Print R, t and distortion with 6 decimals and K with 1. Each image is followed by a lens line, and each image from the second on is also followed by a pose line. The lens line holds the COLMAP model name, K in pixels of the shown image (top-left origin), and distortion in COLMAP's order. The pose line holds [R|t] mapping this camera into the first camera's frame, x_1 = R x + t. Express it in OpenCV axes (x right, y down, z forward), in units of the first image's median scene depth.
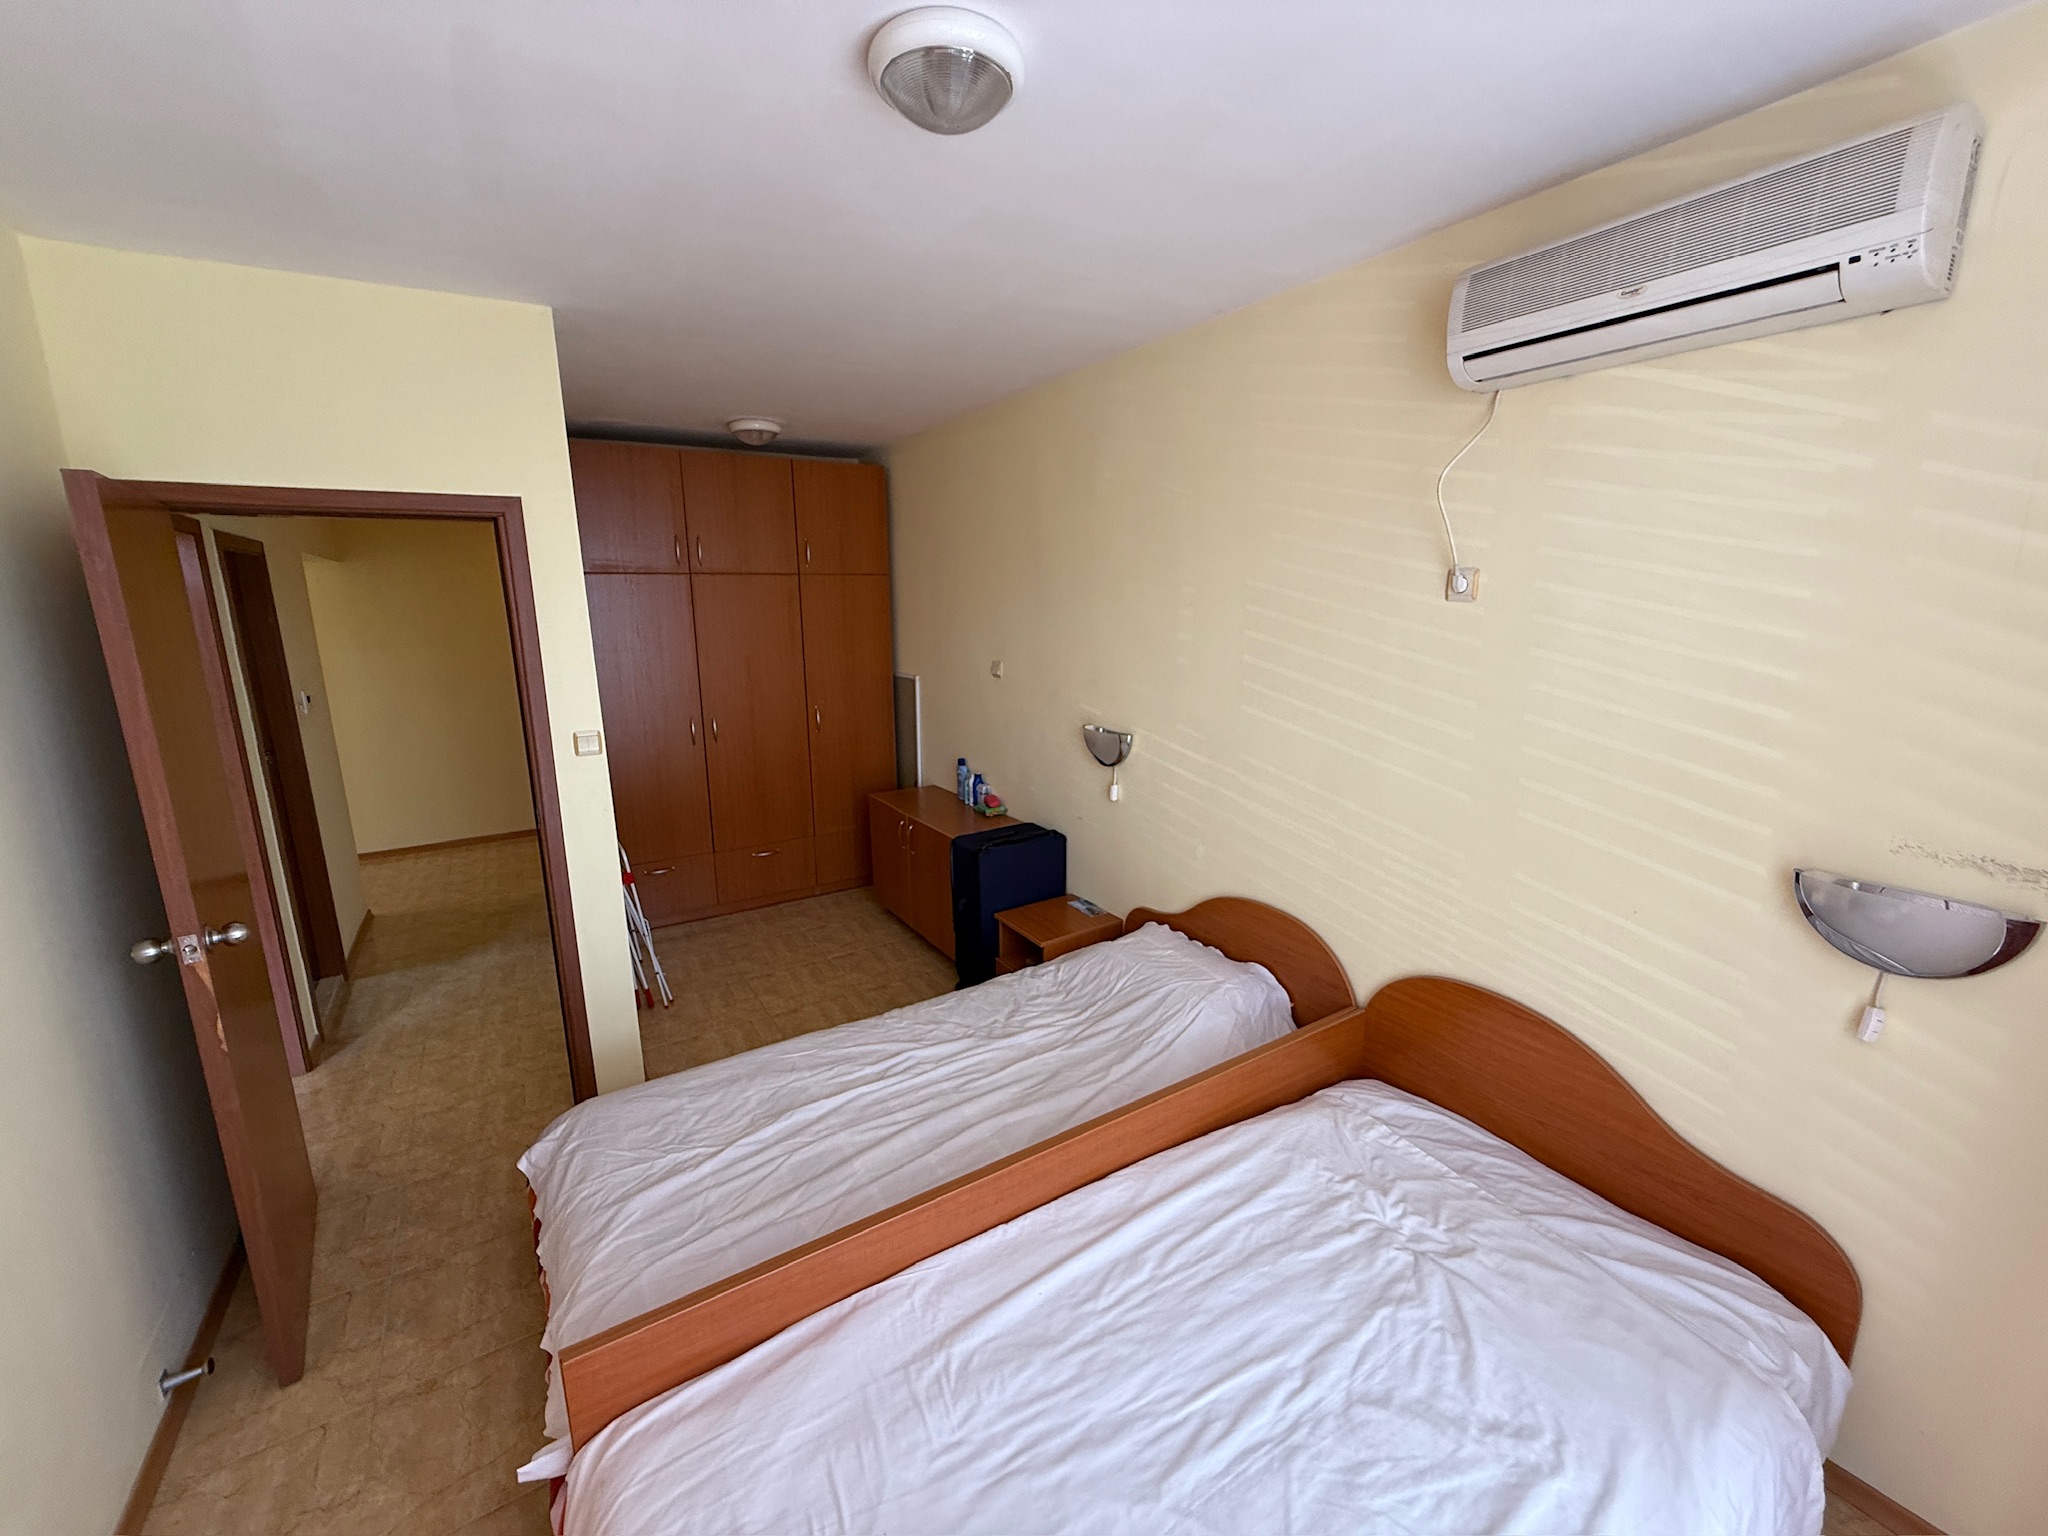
lens RADIAL K [[820.2, 0, 1023.3], [0, 820.2, 768.8], [0, 0, 1]] dist [-0.000135, 0.000186]
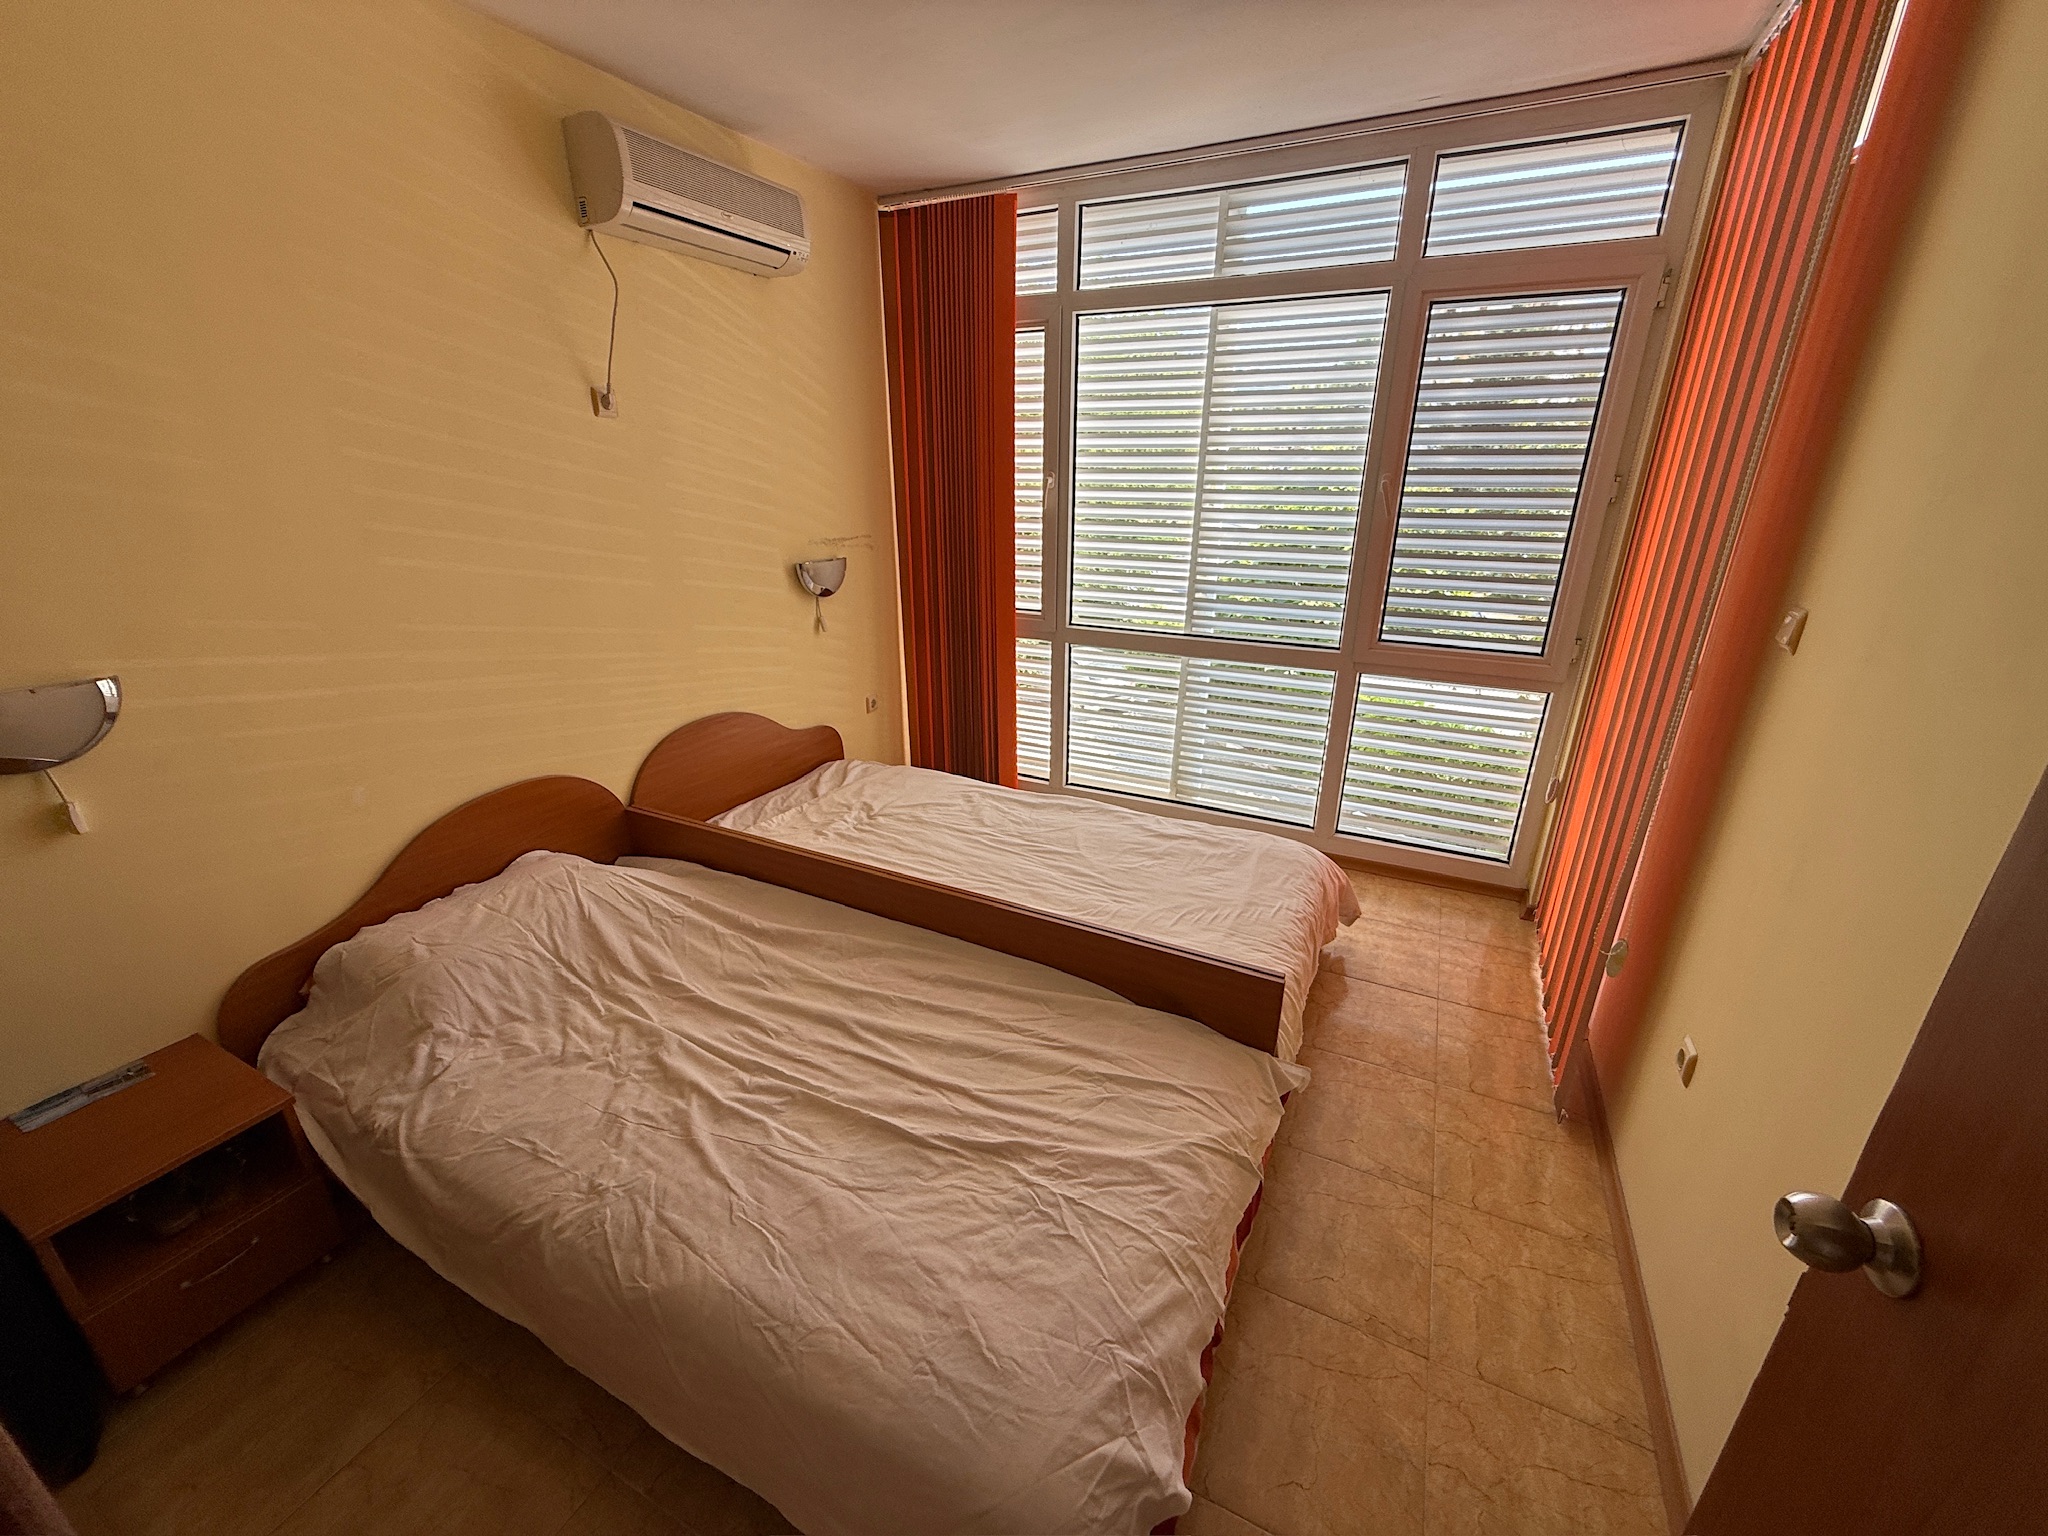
lens RADIAL K [[820.2, 0, 1023.5], [0, 820.2, 768.2], [0, 0, 1]] dist [-0.000135, 0.000186]
pose [[-0.519622, -0.289336, 0.803914, -0.958884], [0.181950, 0.881858, 0.434995, -0.179645], [-0.834798, 0.372305, -0.405588, 1.282097]]
